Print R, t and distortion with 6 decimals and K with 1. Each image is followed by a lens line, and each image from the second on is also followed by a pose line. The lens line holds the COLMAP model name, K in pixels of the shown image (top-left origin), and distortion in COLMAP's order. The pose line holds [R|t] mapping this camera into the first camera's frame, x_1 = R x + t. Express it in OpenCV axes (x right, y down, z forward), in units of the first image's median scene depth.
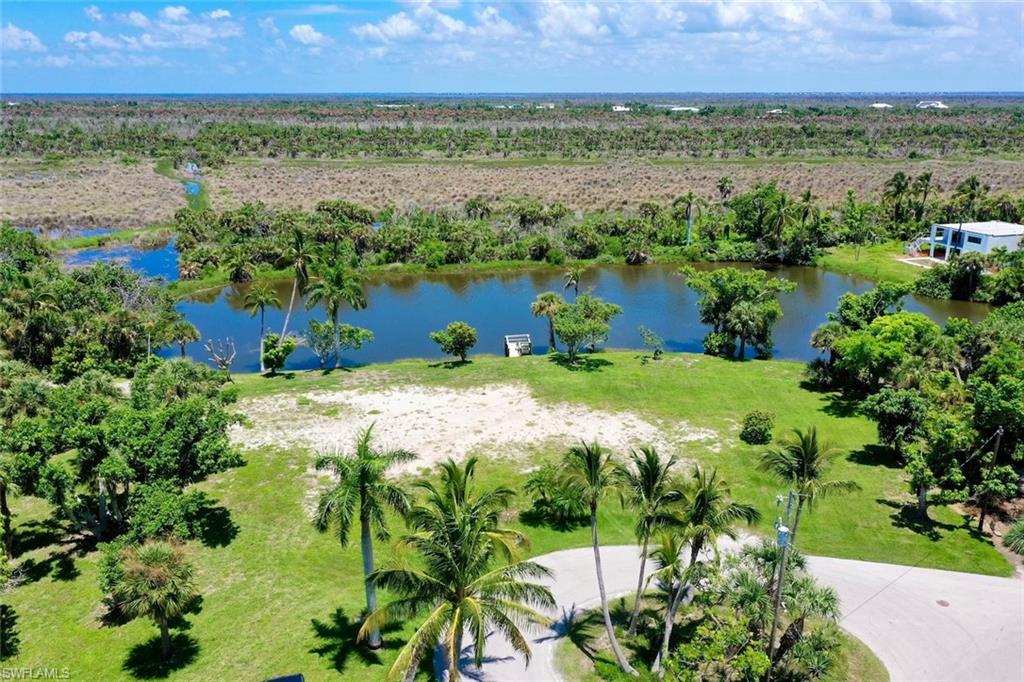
lens RADIAL K [[831.3, 0, 515.0], [0, 831.3, 348.8], [0, 0, 1]] dist [0.009313, -0.002422]
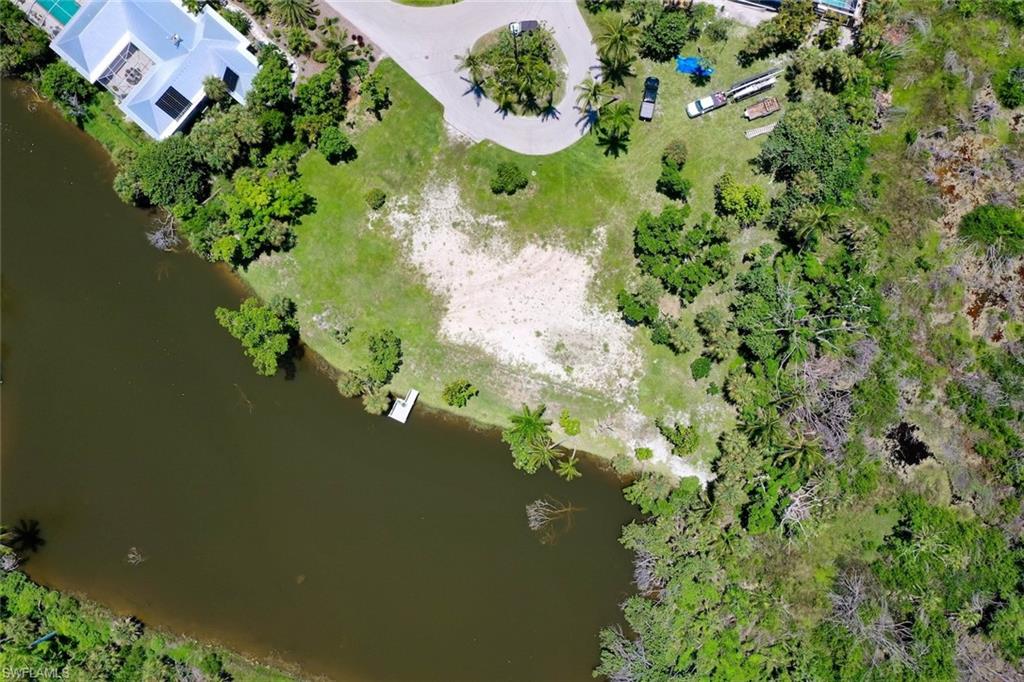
lens RADIAL K [[831.3, 0, 509.3], [0, 831.3, 338.3], [0, 0, 1]] dist [0.009313, -0.002422]
pose [[-0.873087, -0.486451, 0.032934, -0.094502], [0.171439, -0.243062, 0.954741, -0.845717], [-0.456429, 0.839218, 0.295611, 0.273737]]
